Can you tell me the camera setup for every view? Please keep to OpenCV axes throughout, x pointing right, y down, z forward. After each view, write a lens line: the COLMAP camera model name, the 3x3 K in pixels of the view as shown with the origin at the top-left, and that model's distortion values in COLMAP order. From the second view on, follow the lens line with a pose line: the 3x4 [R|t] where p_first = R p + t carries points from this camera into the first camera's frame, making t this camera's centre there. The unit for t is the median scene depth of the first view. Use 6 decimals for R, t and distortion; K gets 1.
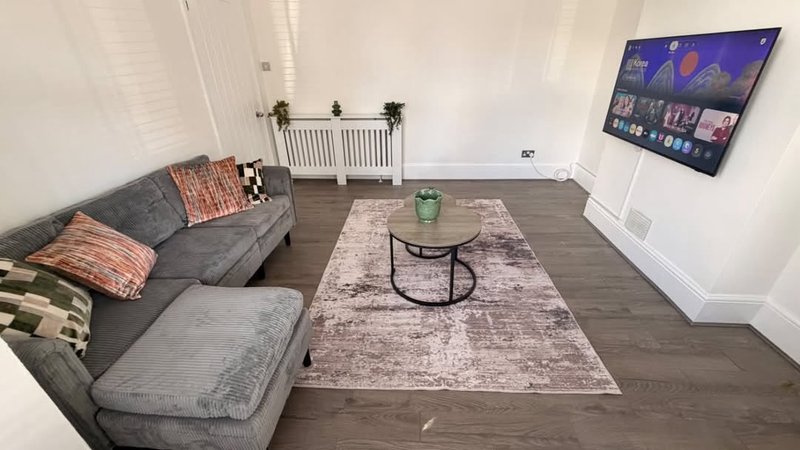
lens RADIAL K [[319.1, 0, 398.4], [0, 319.1, 226.3], [0, 0, 1]] dist [0.001046, -0.000054]
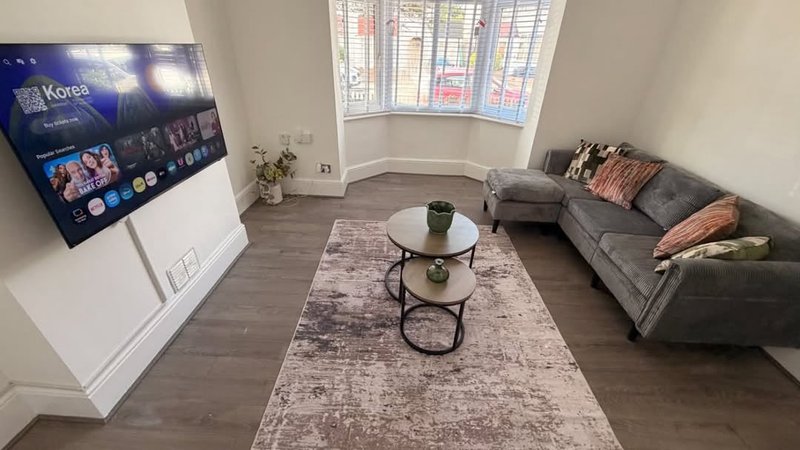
lens RADIAL K [[319.1, 0, 398.4], [0, 319.1, 226.3], [0, 0, 1]] dist [0.001046, -0.000054]
pose [[-0.999401, 0.007817, -0.033714, 0.247924], [-0.024256, 0.536617, 0.843477, -0.863422], [0.024685, 0.843790, -0.536106, 1.511988]]
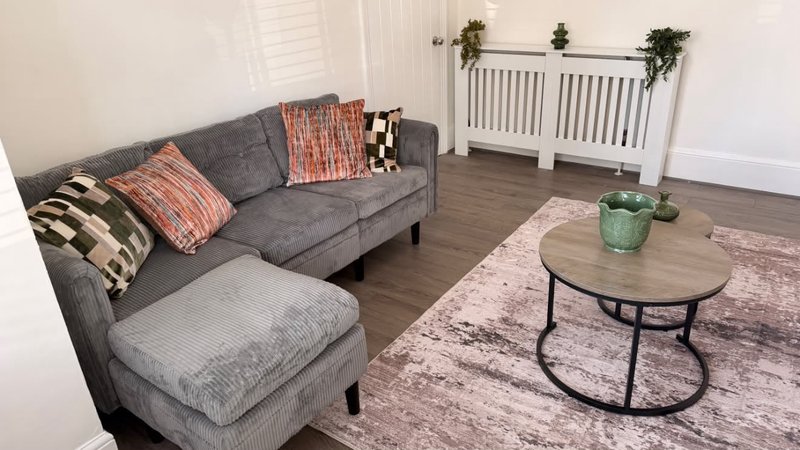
lens RADIAL K [[562.0, 0, 398.2], [0, 562.0, 229.0], [0, 0, 1]] dist [0.107867, -0.169245]
pose [[0.847438, 0.206562, -0.489061, 0.232961], [-0.218016, 0.975347, 0.034177, -0.002204], [0.484063, 0.077660, 0.871580, -0.019473]]
